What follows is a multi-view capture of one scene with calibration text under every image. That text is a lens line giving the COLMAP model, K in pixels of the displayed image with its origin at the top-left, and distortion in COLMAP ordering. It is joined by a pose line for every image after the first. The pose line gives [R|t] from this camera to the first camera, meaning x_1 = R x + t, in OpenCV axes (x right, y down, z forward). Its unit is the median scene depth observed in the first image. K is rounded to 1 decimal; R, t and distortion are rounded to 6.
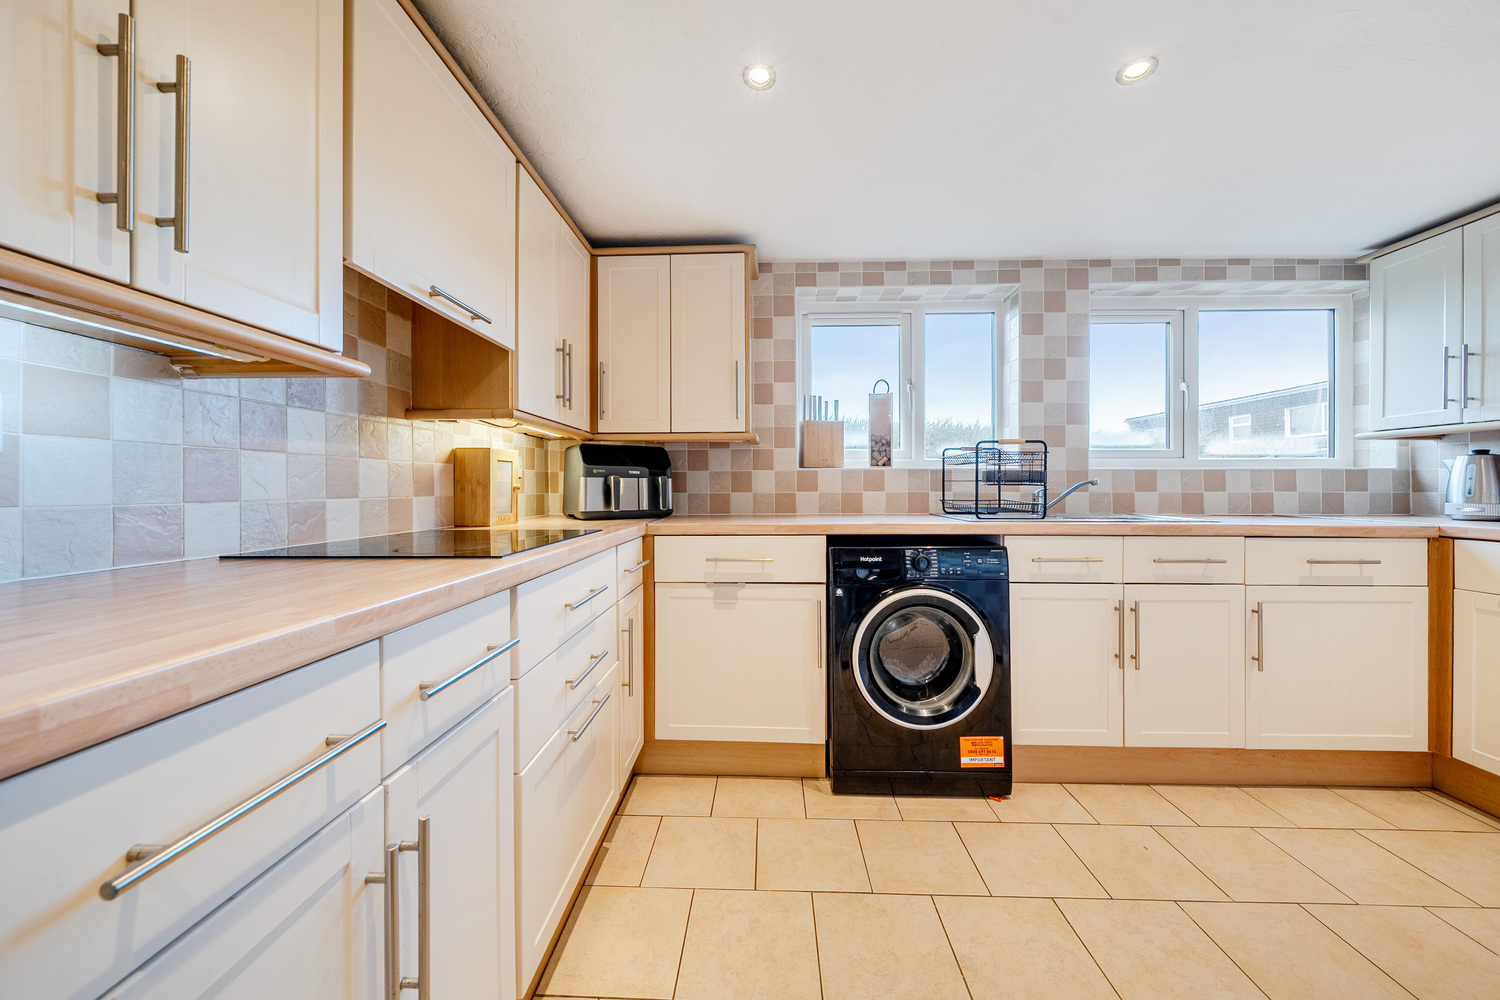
lens RADIAL K [[524.9, 0, 751.1], [0, 524.9, 486.2], [0, 0, 1]] dist [0.000957, -0.000014]
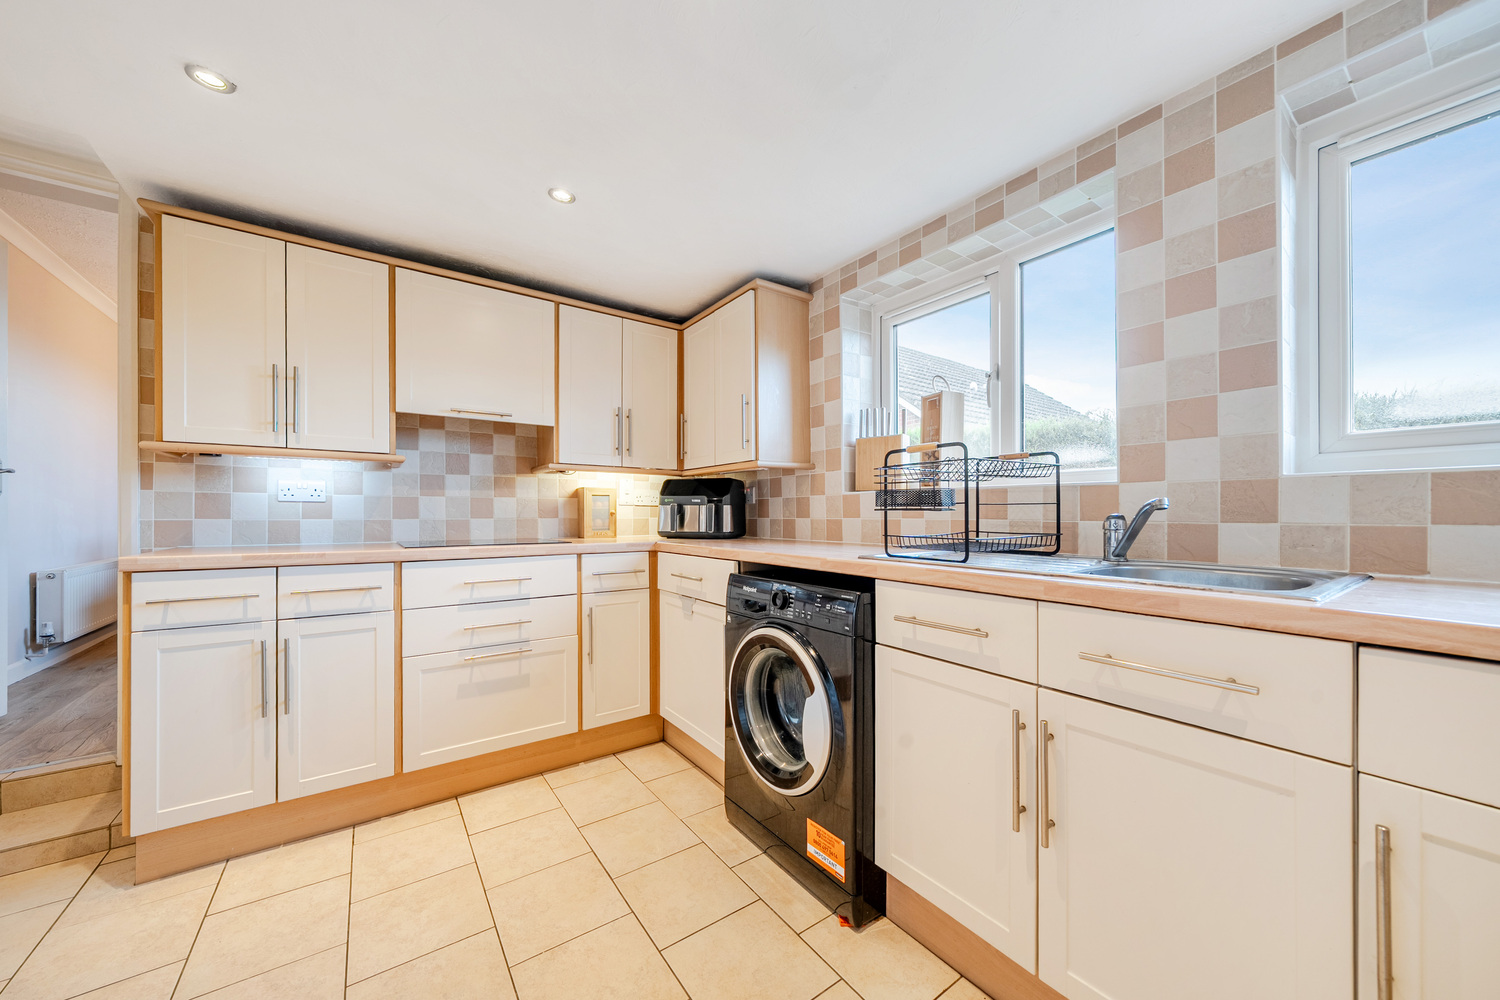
lens RADIAL K [[529.0, 0, 753.5], [0, 529.0, 514.2], [0, 0, 1]] dist [-0.001753, -0.000094]
pose [[0.612500, 0.002685, -0.790466, 0.821881], [0.000732, 0.999992, 0.003965, 0.000243], [0.790470, -0.003007, 0.612493, 0.354165]]
